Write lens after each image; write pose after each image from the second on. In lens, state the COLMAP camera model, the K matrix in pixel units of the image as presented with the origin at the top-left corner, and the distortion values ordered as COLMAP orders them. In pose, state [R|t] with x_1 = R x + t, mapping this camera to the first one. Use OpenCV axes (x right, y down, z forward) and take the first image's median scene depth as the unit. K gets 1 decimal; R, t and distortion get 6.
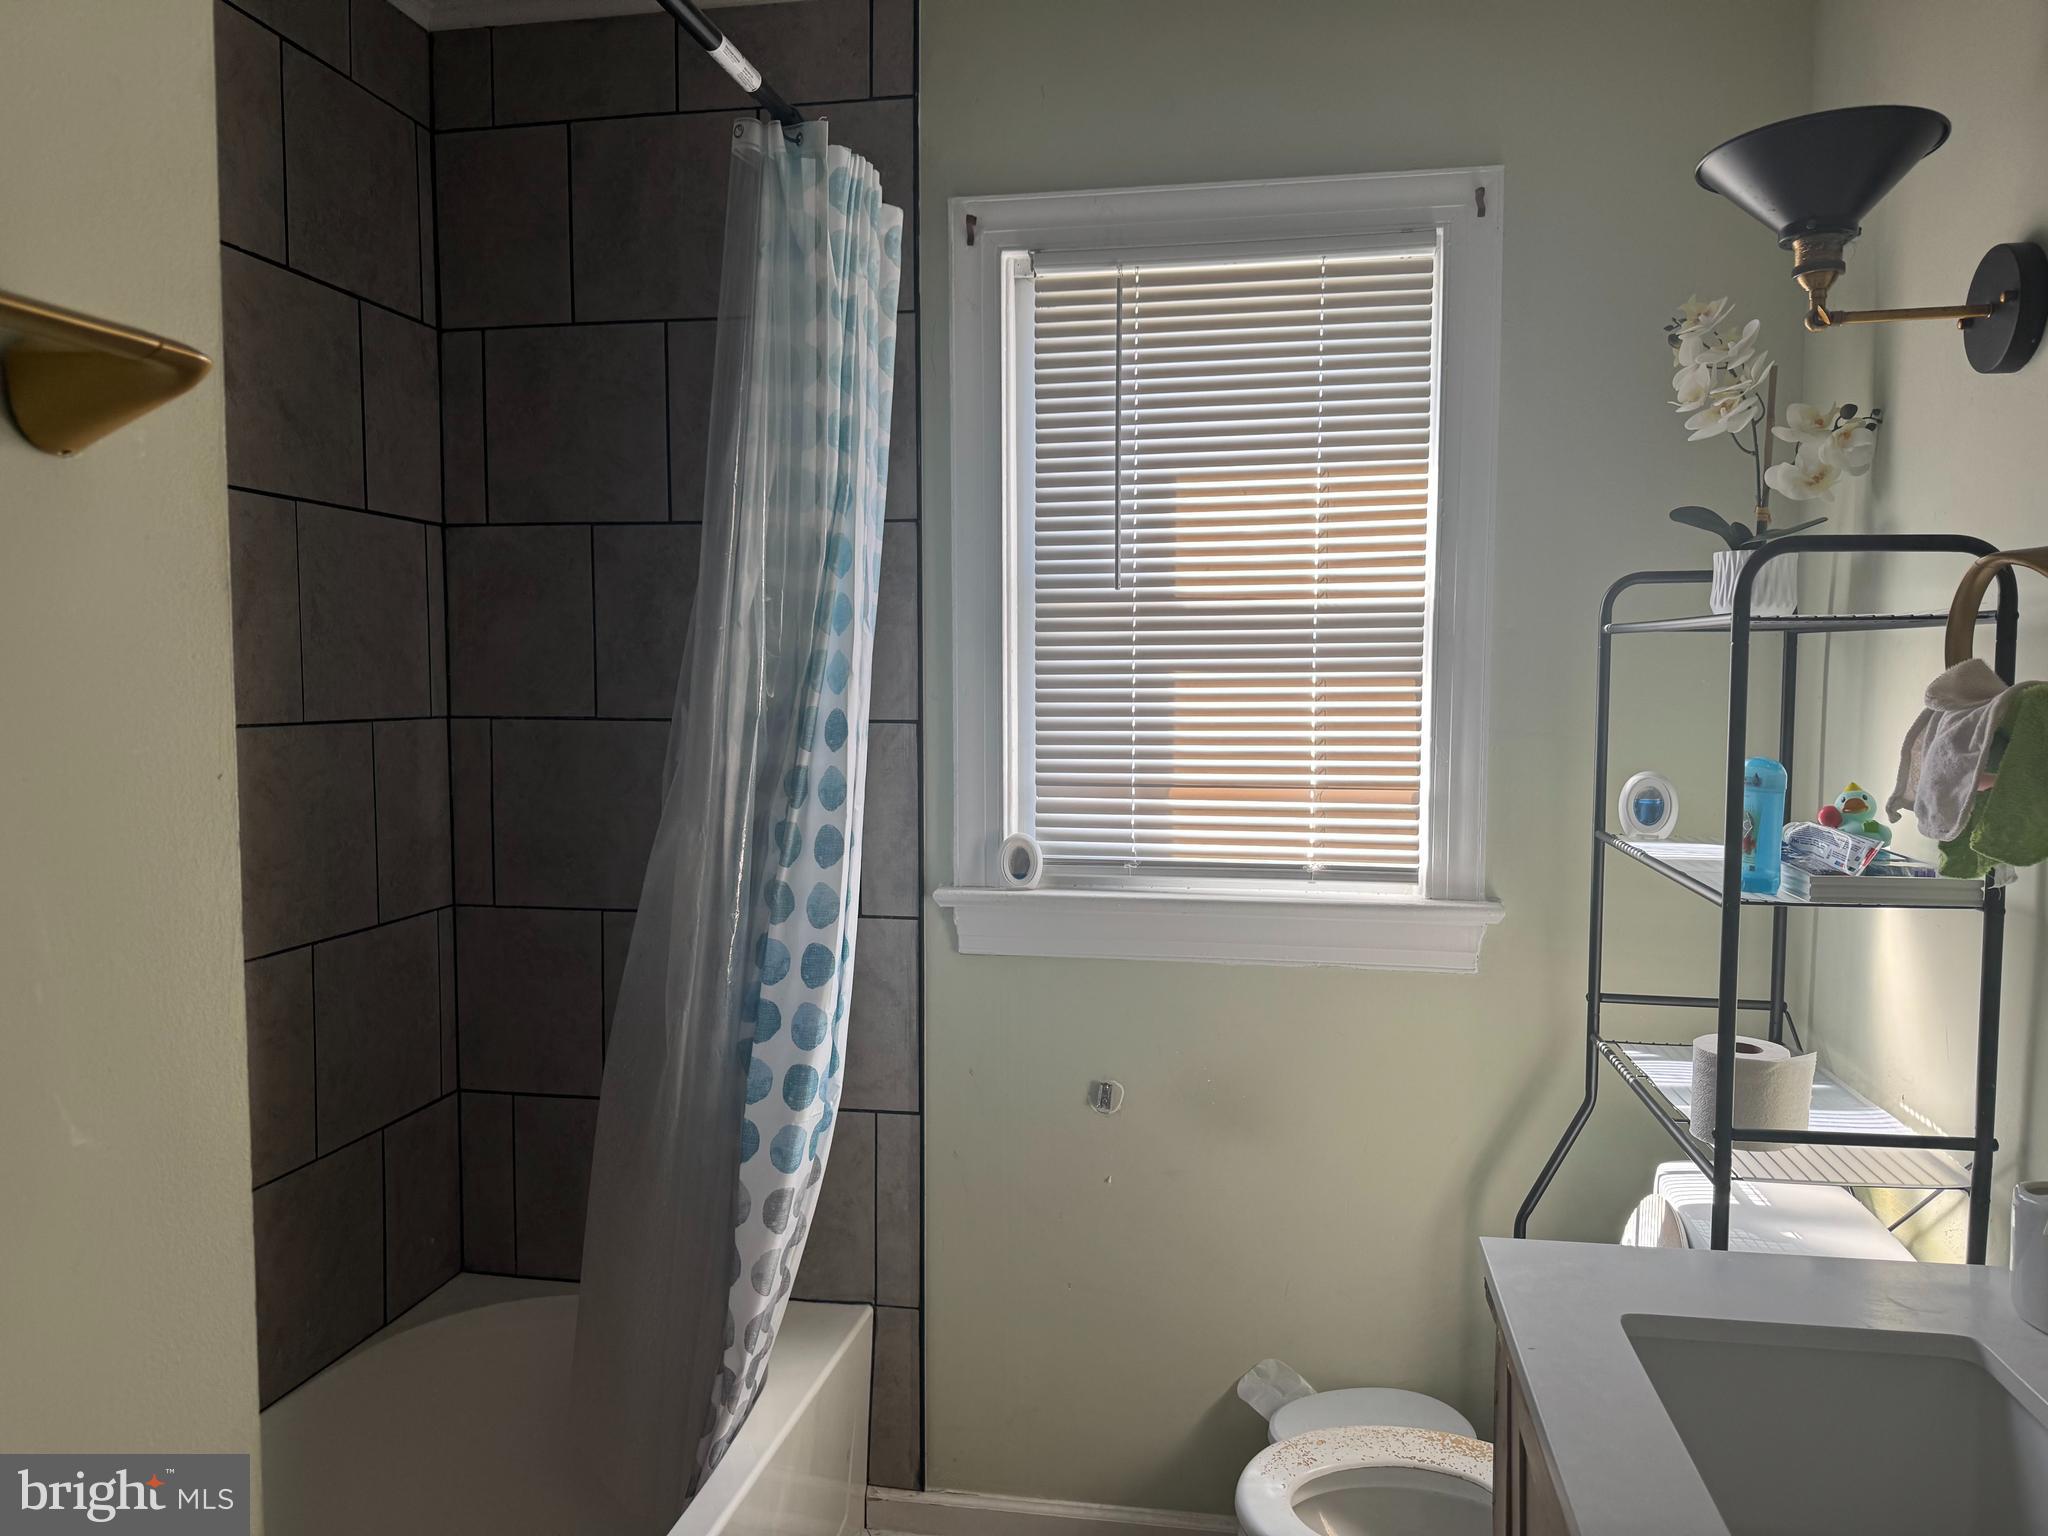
lens RADIAL K [[1450.3, 0, 1027.8], [0, 1450.3, 771.6], [0, 0, 1]] dist [0.062979, -0.075859]
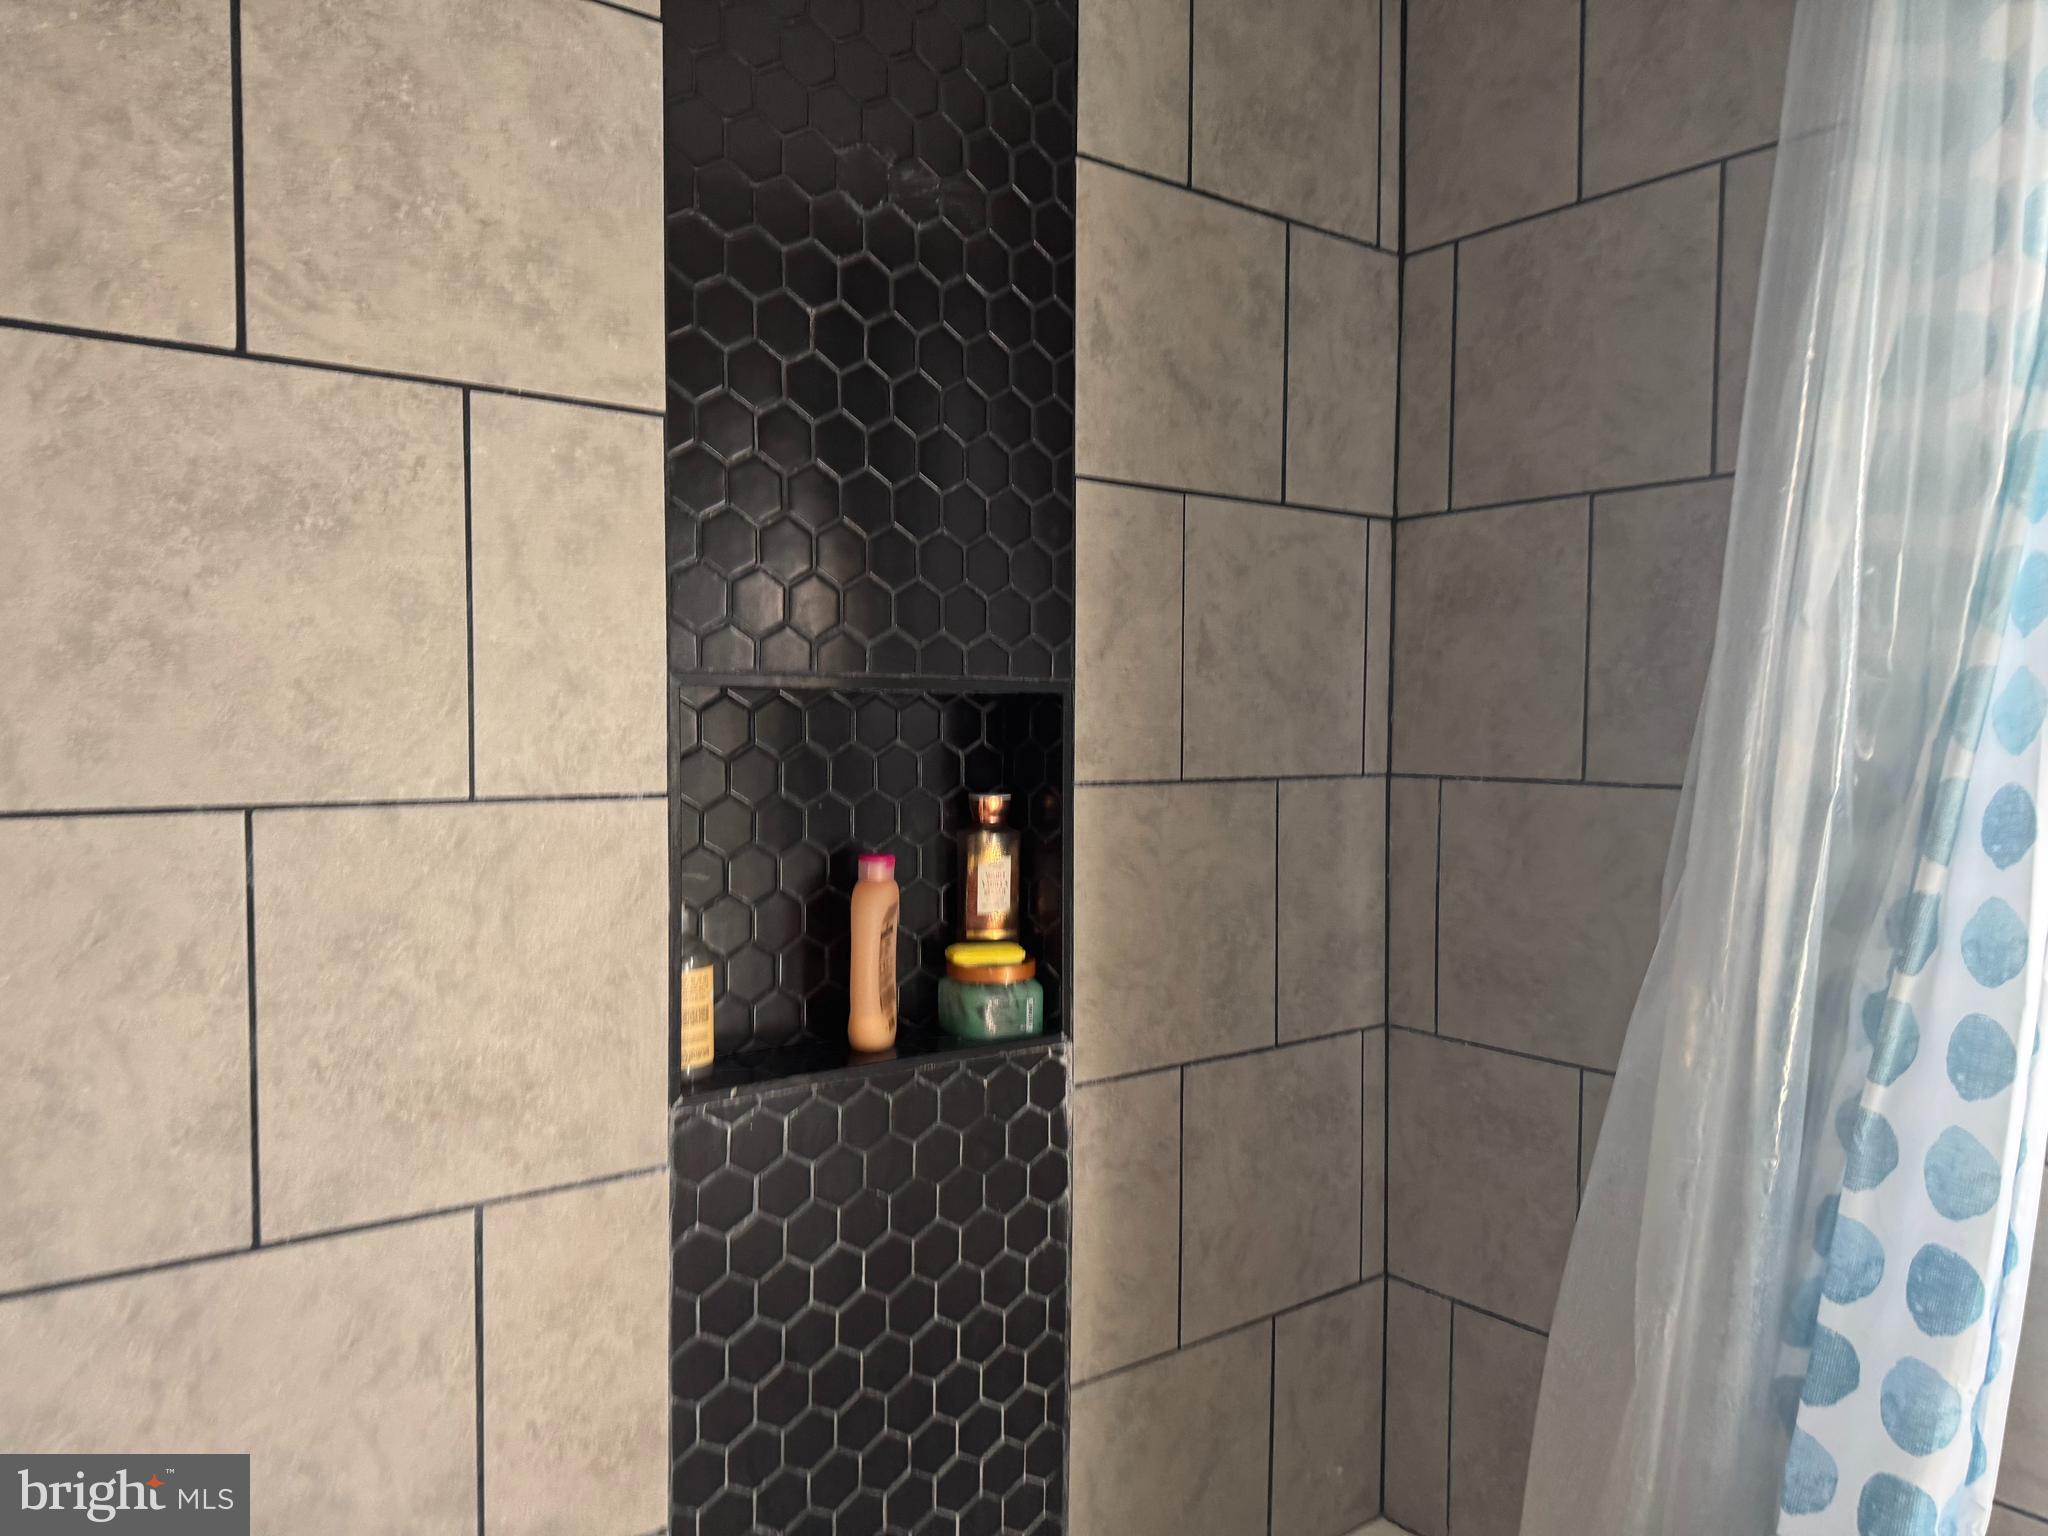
lens RADIAL K [[1450.3, 0, 1036.9], [0, 1450.3, 797.0], [0, 0, 1]] dist [0.062979, -0.075859]
pose [[0.753370, 0.035449, -0.656641, -0.049972], [-0.045312, 0.998971, 0.001943, -0.022965], [0.656034, 0.028290, 0.754201, 0.378938]]
